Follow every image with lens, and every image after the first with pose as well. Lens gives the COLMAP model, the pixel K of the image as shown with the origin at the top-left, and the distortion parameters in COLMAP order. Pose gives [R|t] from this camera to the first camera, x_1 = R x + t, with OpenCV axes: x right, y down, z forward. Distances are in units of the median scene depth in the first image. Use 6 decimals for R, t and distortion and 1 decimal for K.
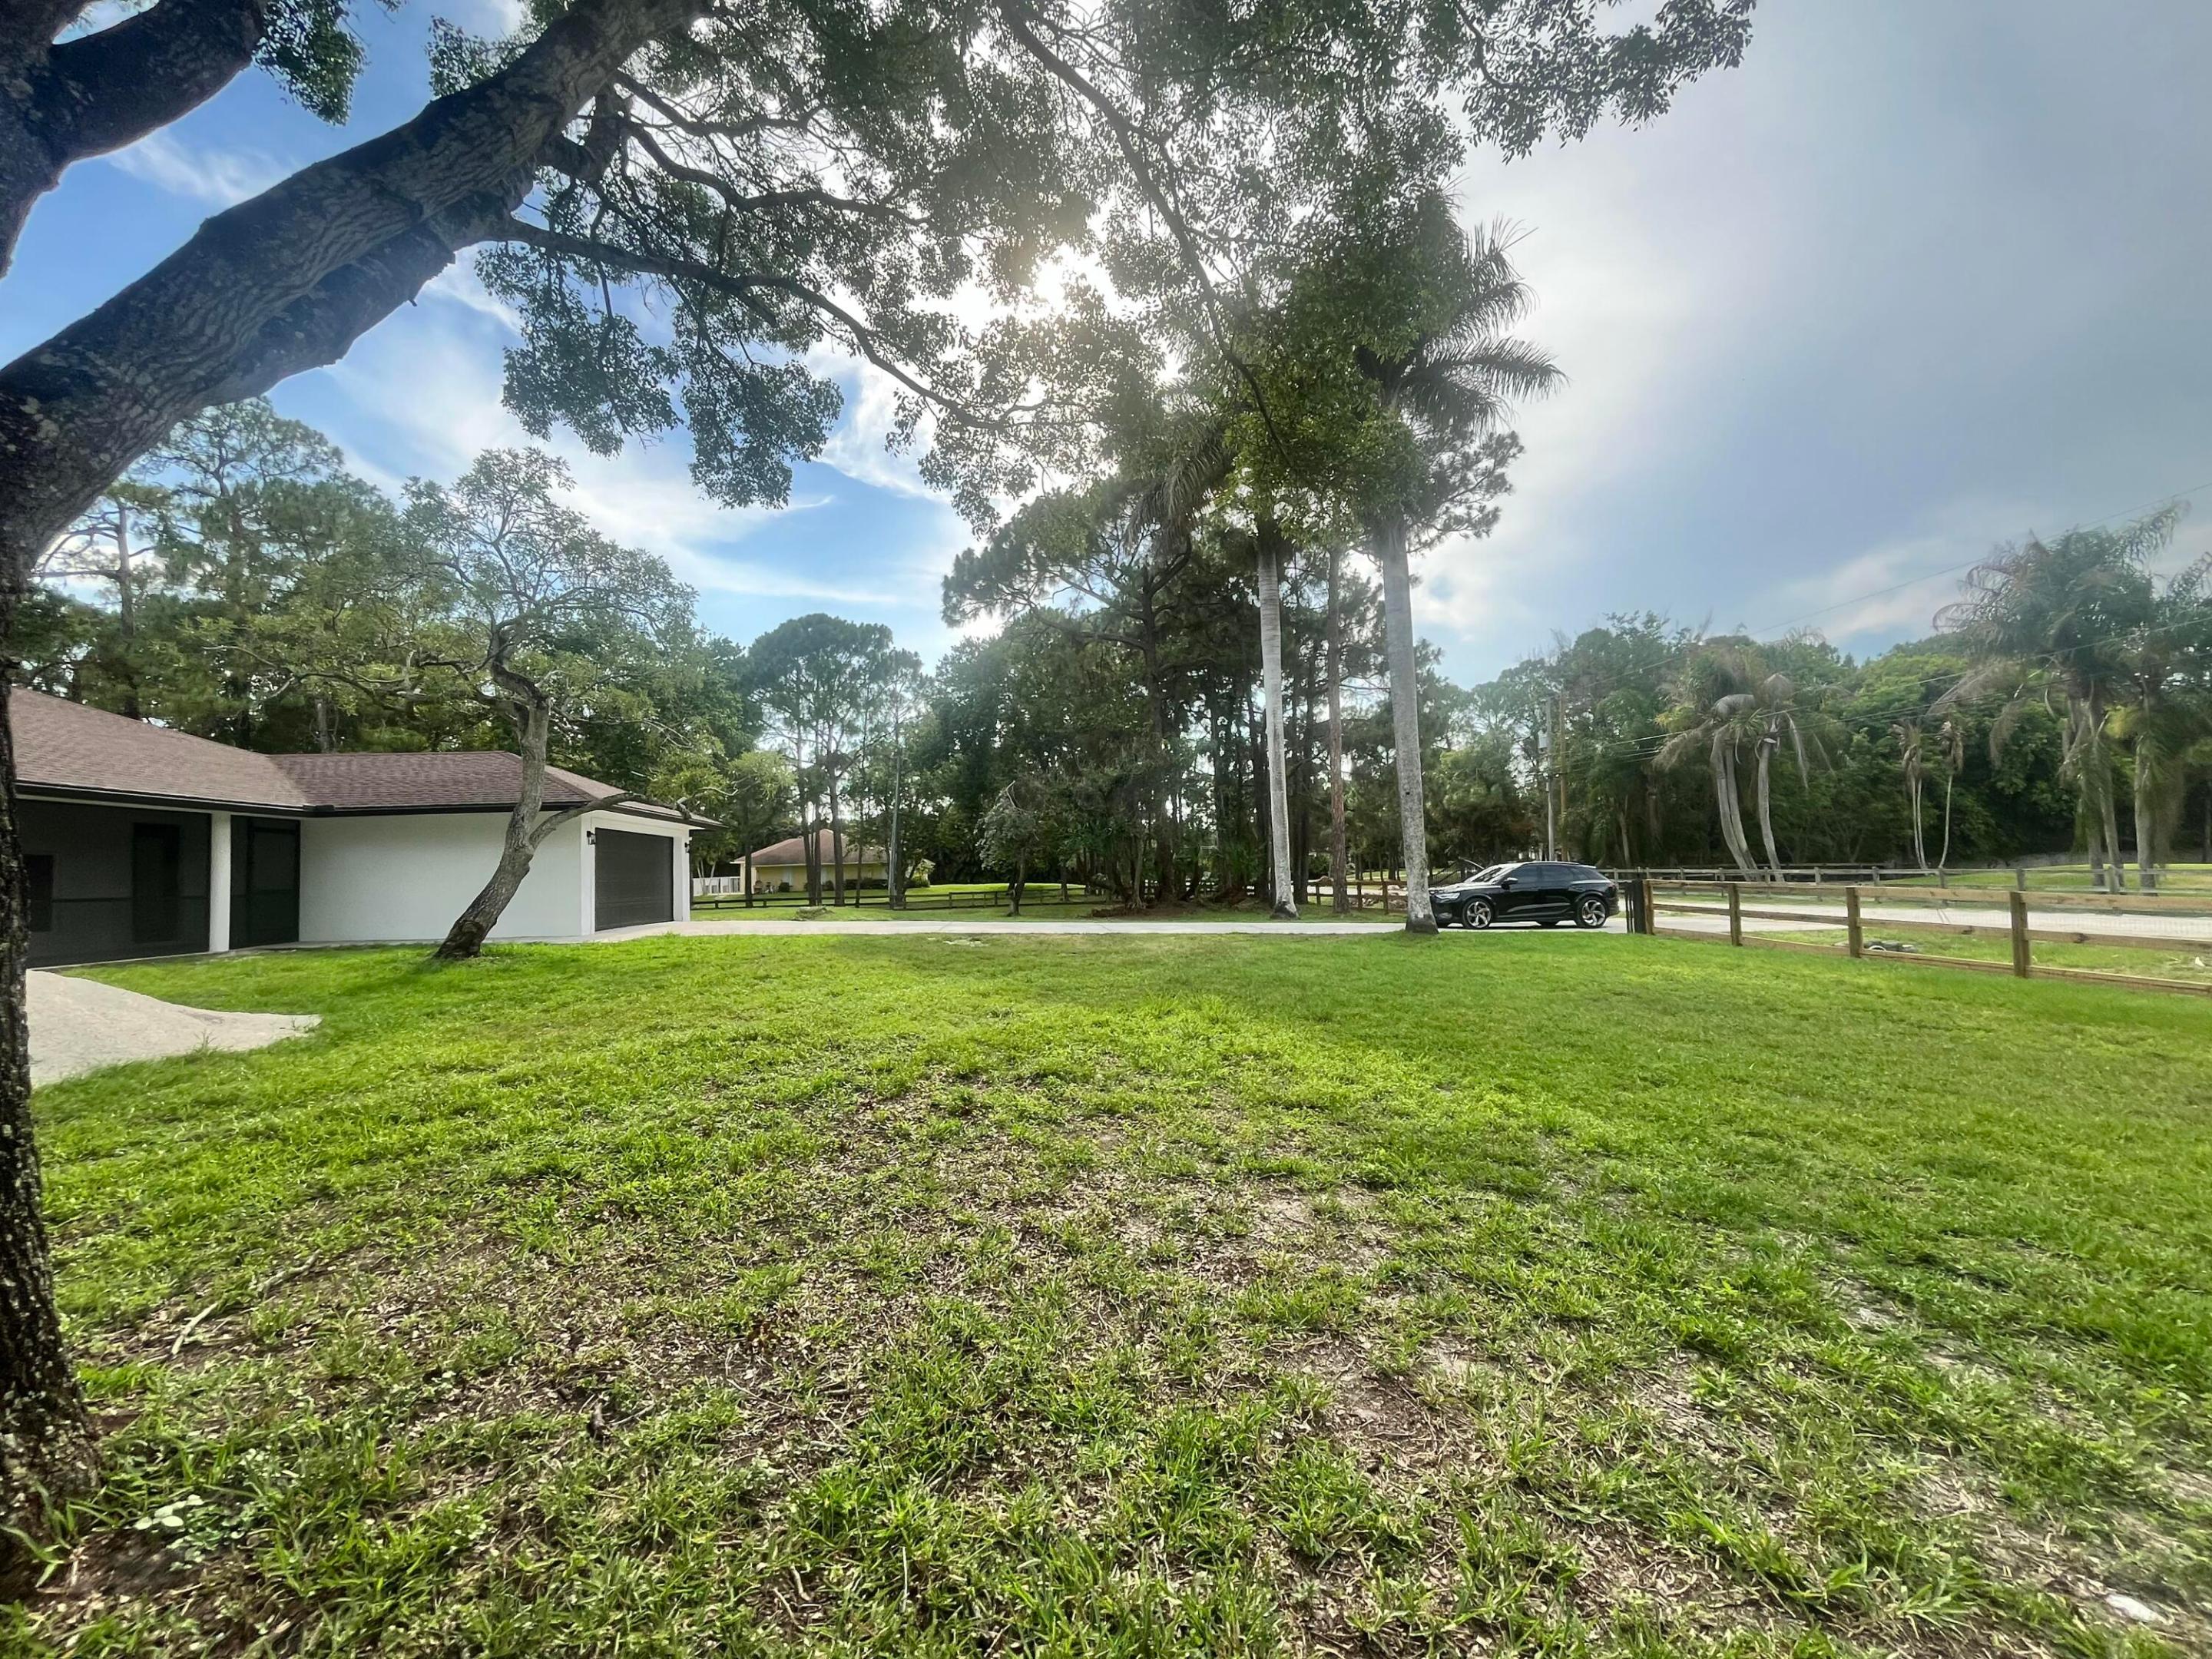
lens RADIAL K [[901.7, 0, 1114.5], [0, 901.7, 826.9], [0, 0, 1]] dist [-0.002208, 0.000117]
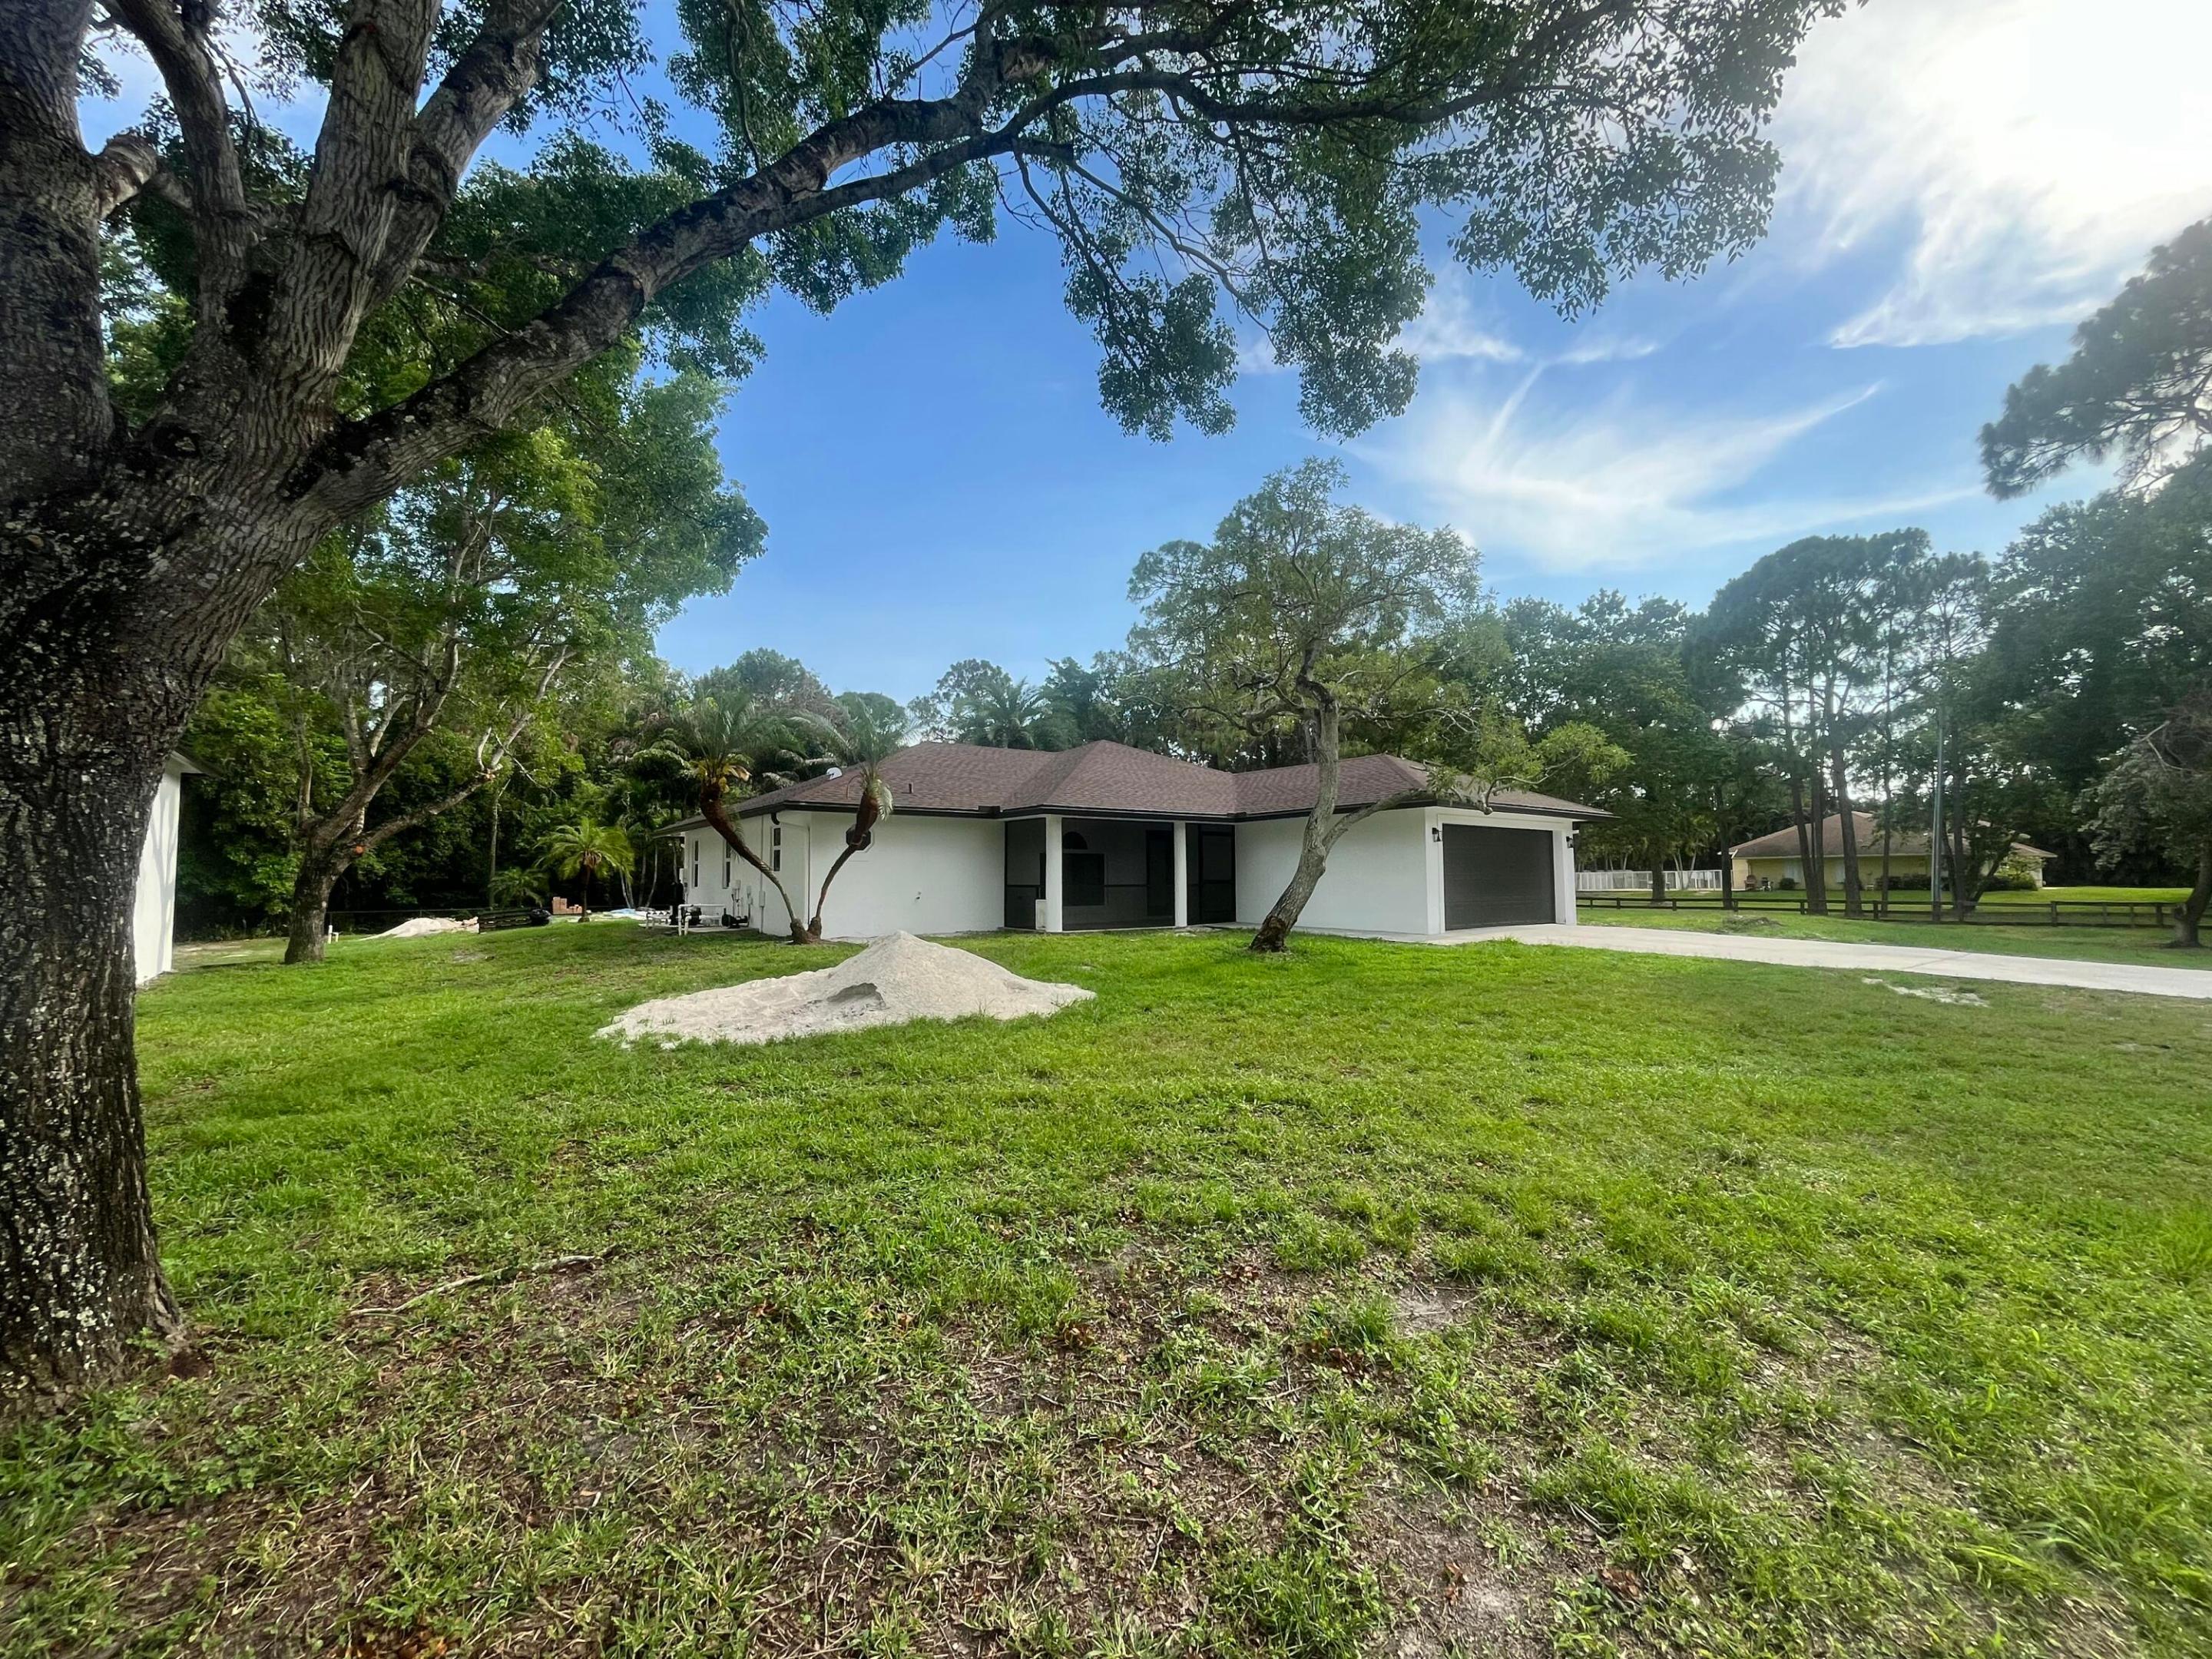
lens RADIAL K [[901.7, 0, 1104.8], [0, 901.7, 827.5], [0, 0, 1]] dist [-0.002208, 0.000117]
pose [[0.513914, -0.023106, -0.857531, 0.036578], [0.034501, 0.999385, -0.006252, -0.001196], [0.857148, -0.026372, 0.514395, 0.093111]]
